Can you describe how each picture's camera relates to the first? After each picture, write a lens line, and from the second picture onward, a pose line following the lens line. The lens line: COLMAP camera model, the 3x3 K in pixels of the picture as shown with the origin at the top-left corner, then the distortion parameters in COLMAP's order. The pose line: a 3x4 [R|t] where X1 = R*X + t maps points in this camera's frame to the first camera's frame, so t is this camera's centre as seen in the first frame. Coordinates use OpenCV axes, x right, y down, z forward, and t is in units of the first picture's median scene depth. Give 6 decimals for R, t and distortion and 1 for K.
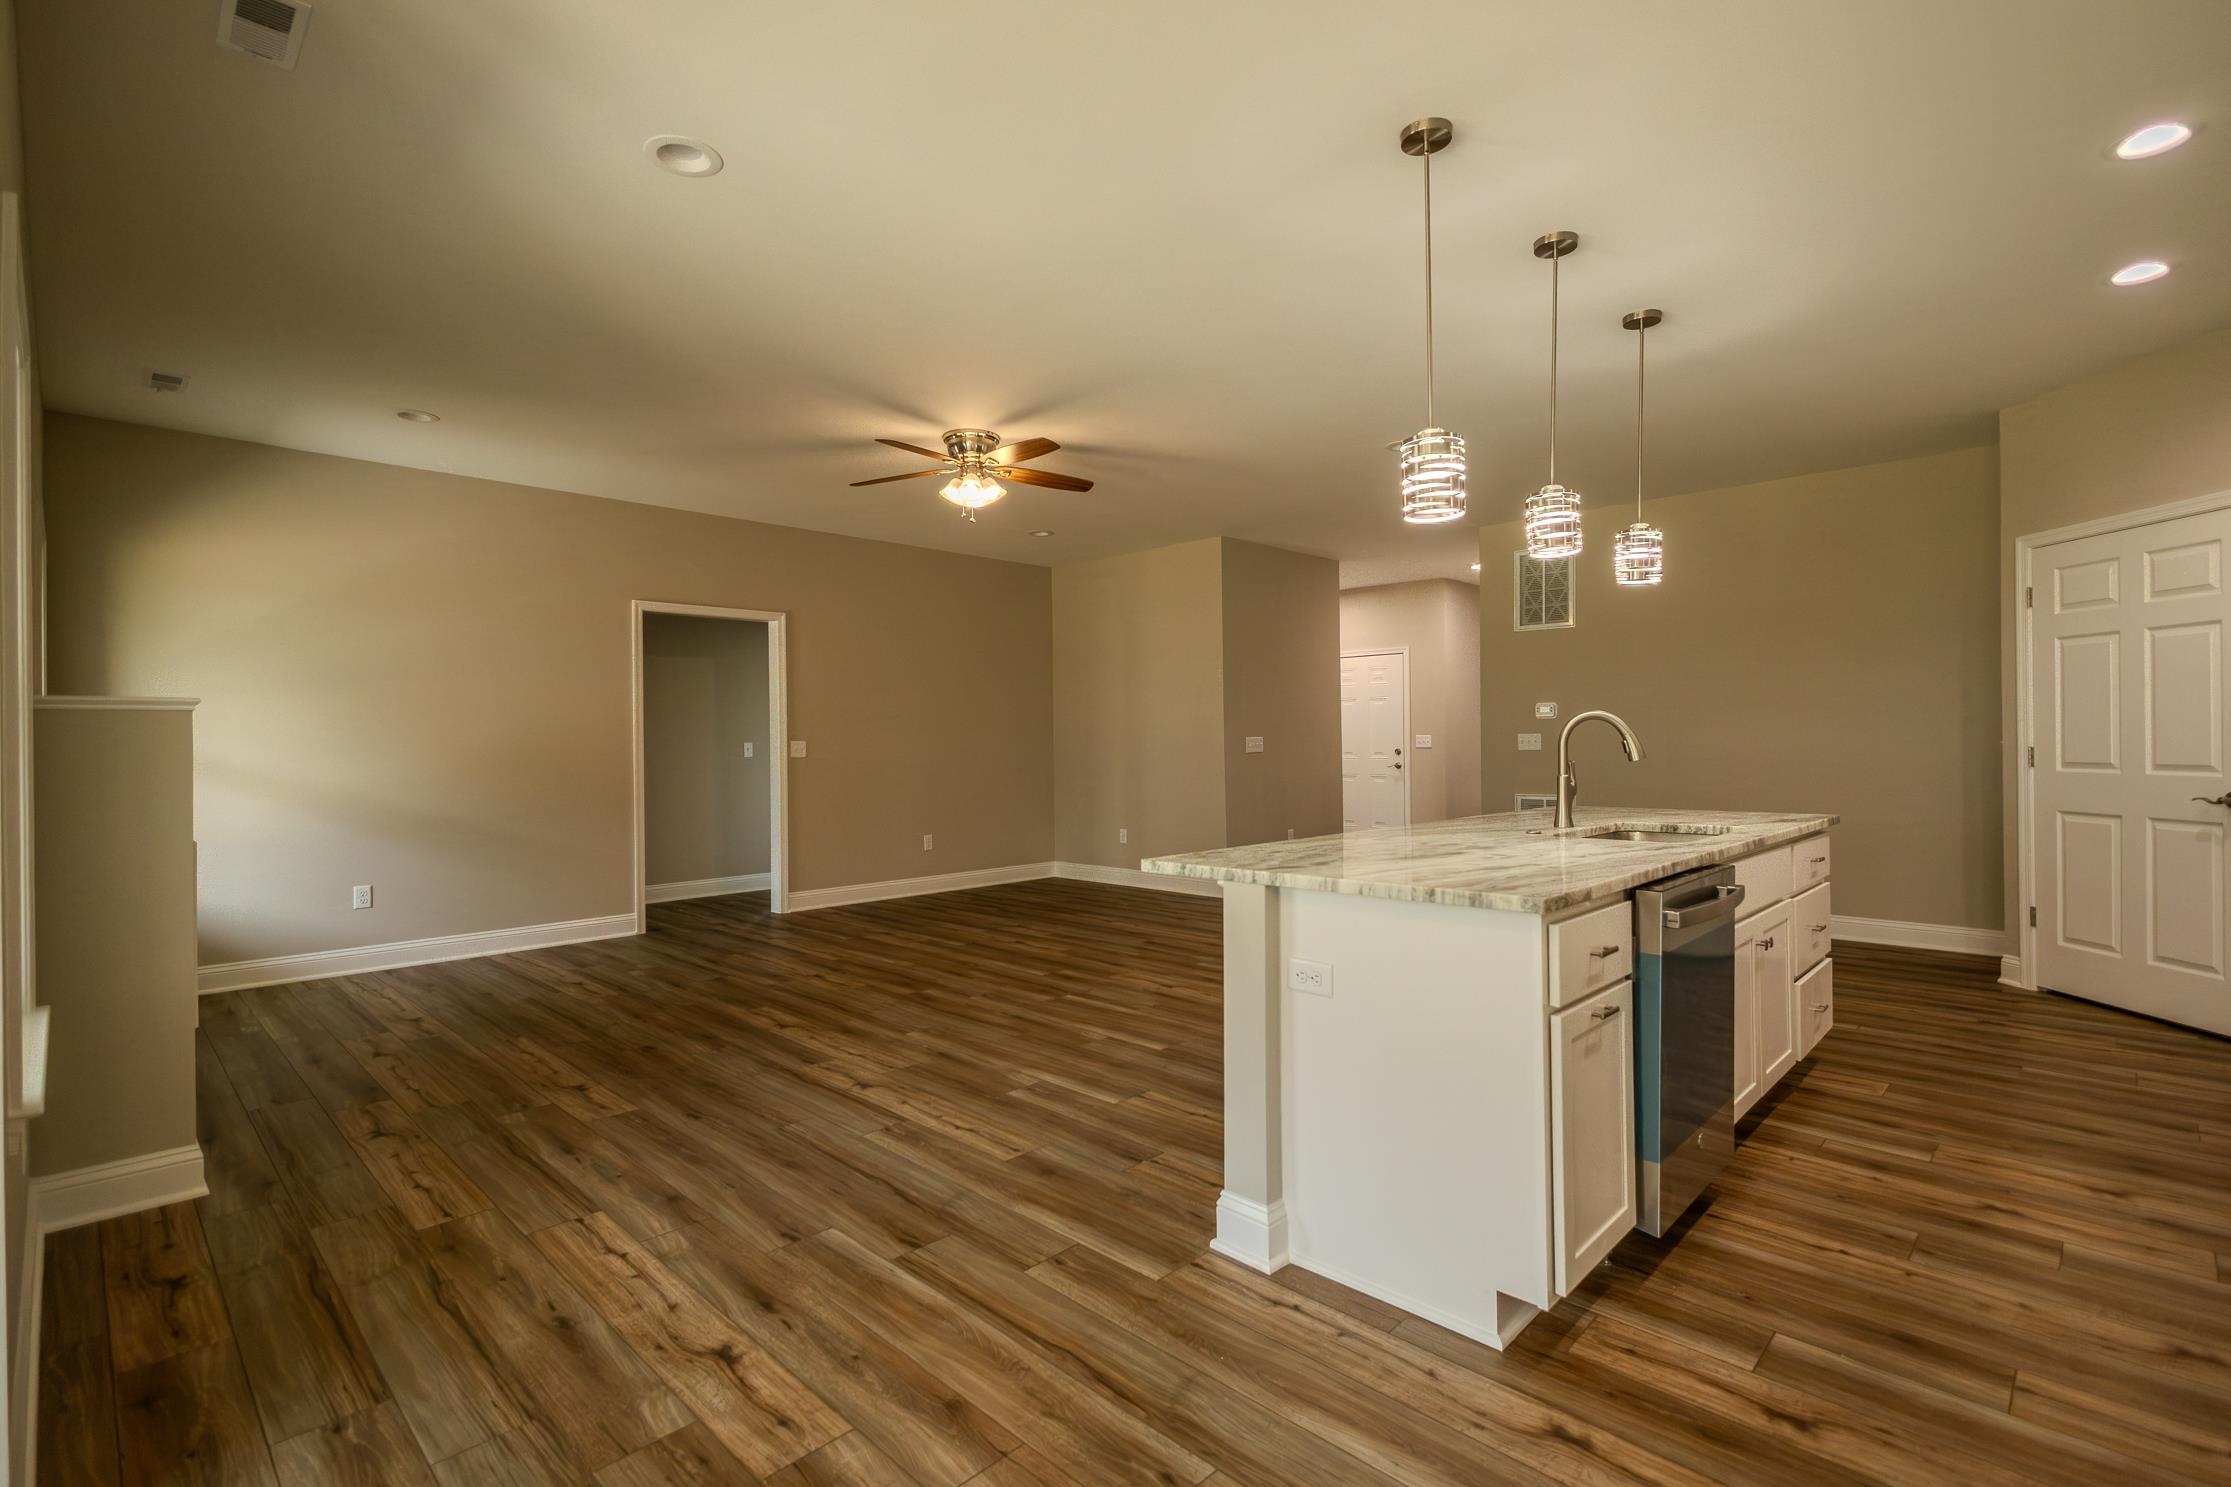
lens RADIAL K [[1023.5, 0, 1120.8], [0, 1023.5, 742.2], [0, 0, 1]] dist [0.016883, -0.006648]
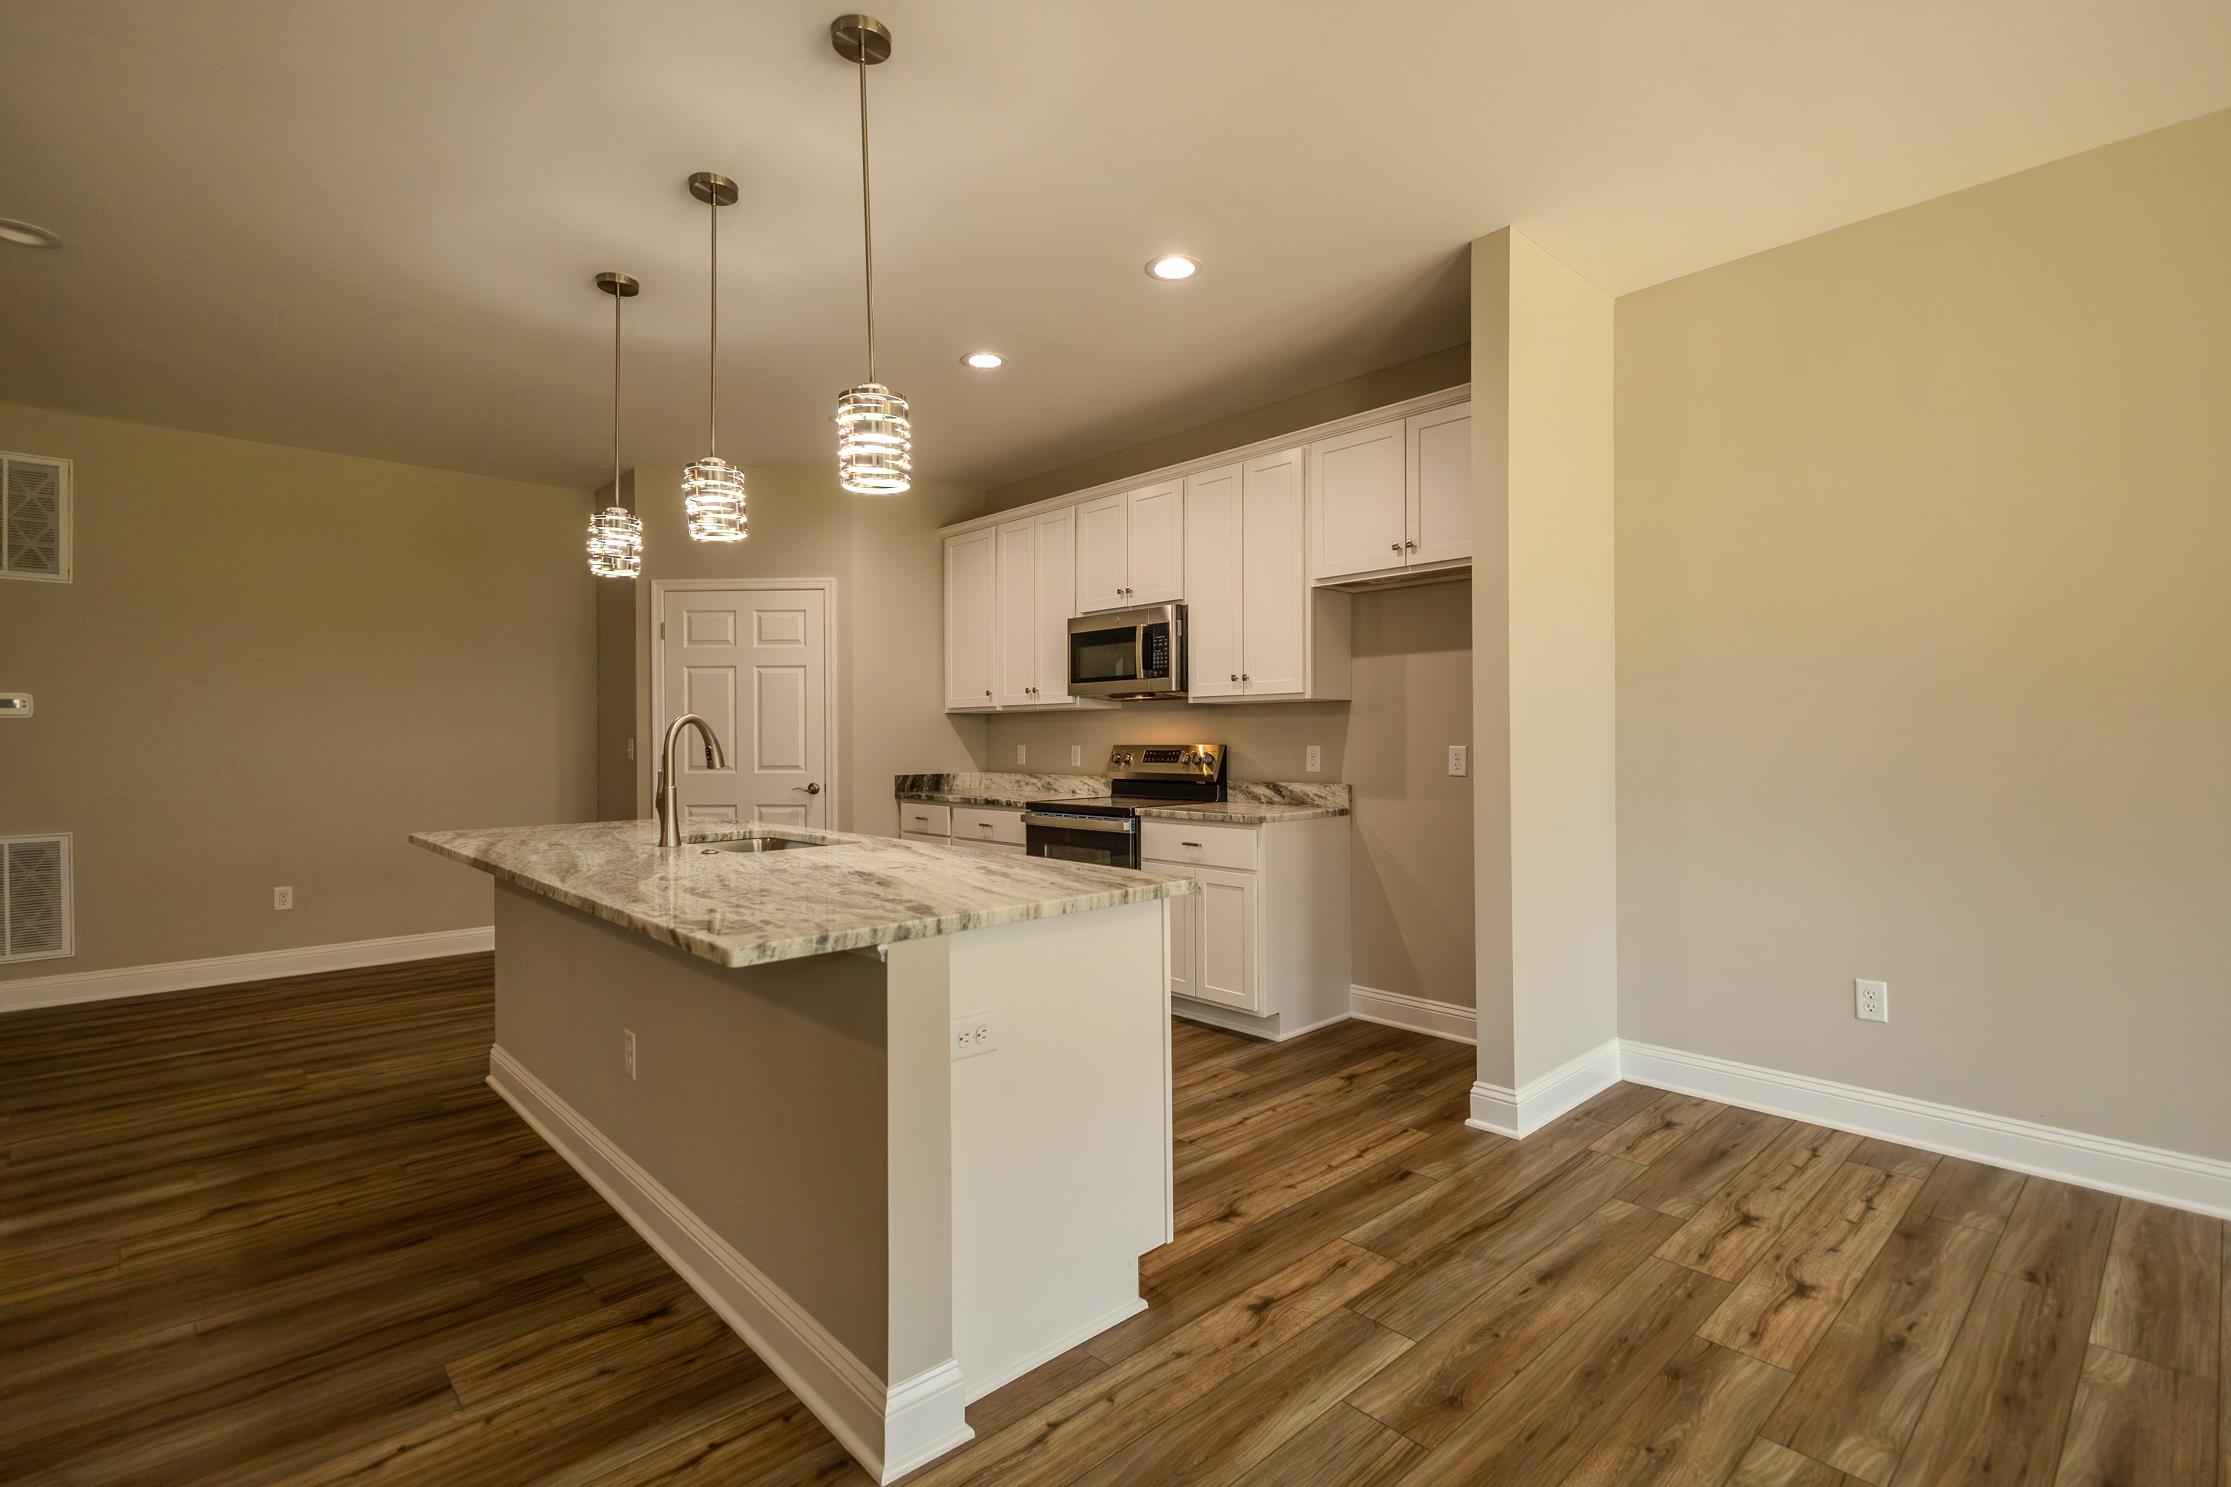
lens RADIAL K [[1023.5, 0, 1104.6], [0, 1023.5, 737.5], [0, 0, 1]] dist [0.016883, -0.006648]
pose [[0.051972, 0.010603, 0.998592, -0.413353], [0.005410, 0.999926, -0.010899, 0.002457], [-0.998634, 0.005969, 0.051911, 0.567875]]
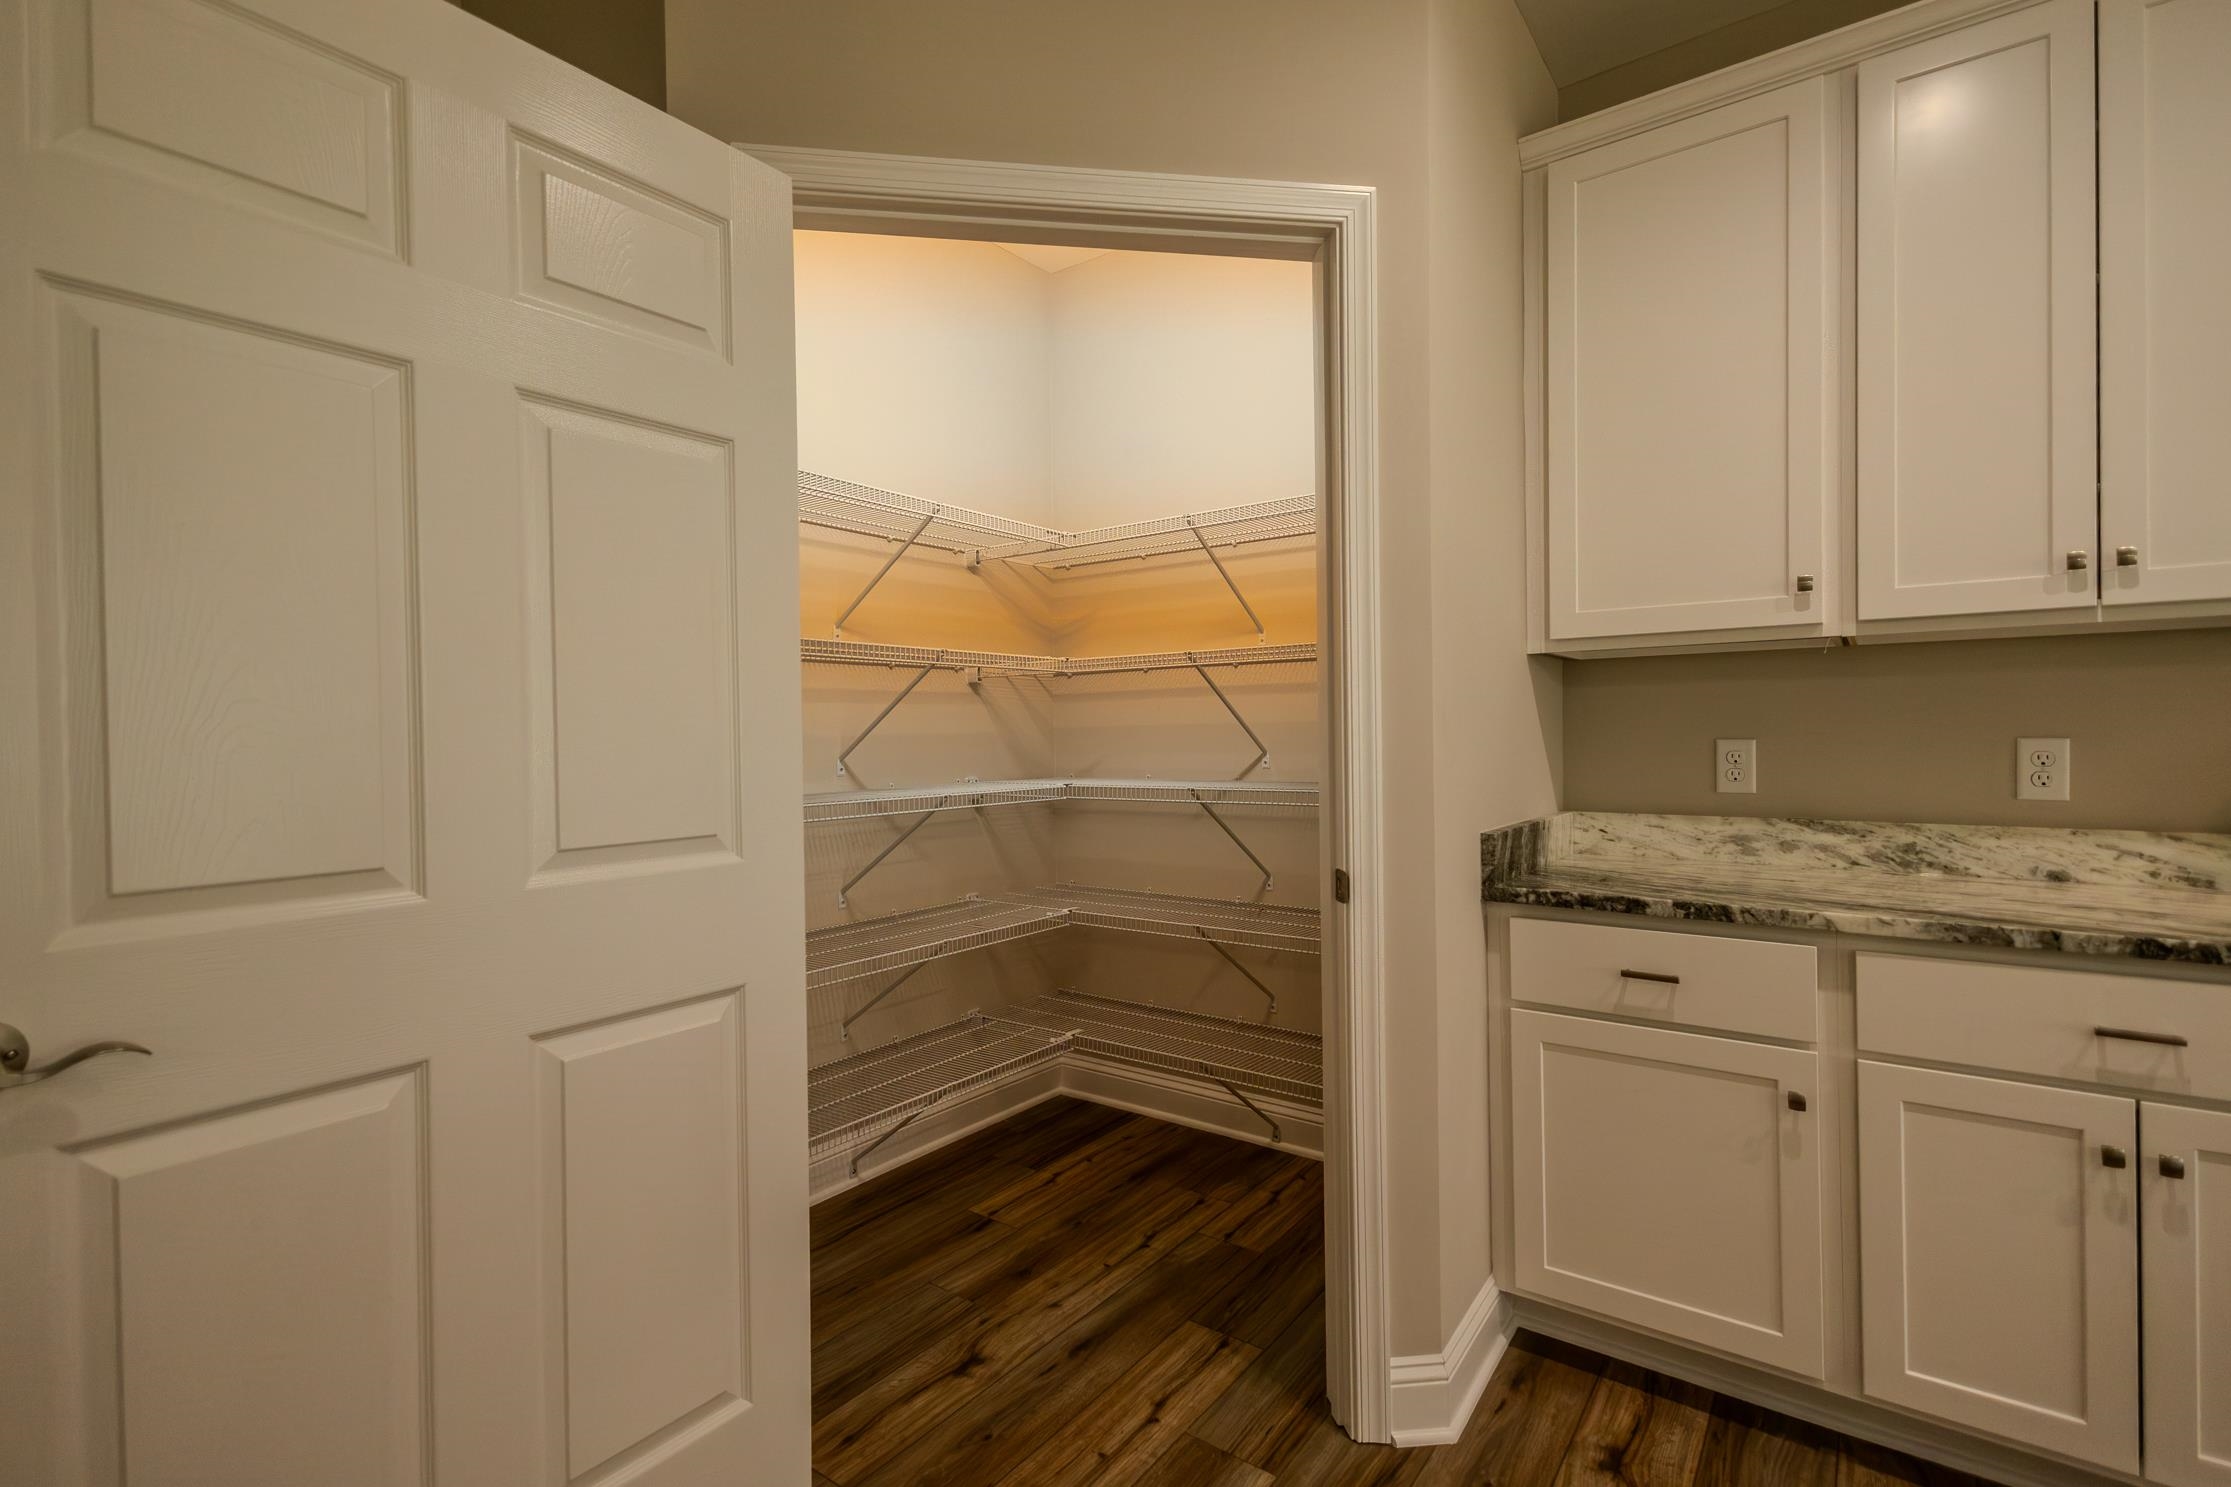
lens RADIAL K [[1023.5, 0, 1117.8], [0, 1023.5, 744.7], [0, 0, 1]] dist [0.016883, -0.006648]
pose [[-0.132310, 0.002308, 0.991206, 0.731242], [0.011605, 0.999932, -0.000779, -0.005346], [-0.991140, 0.011400, -0.132328, 1.276478]]
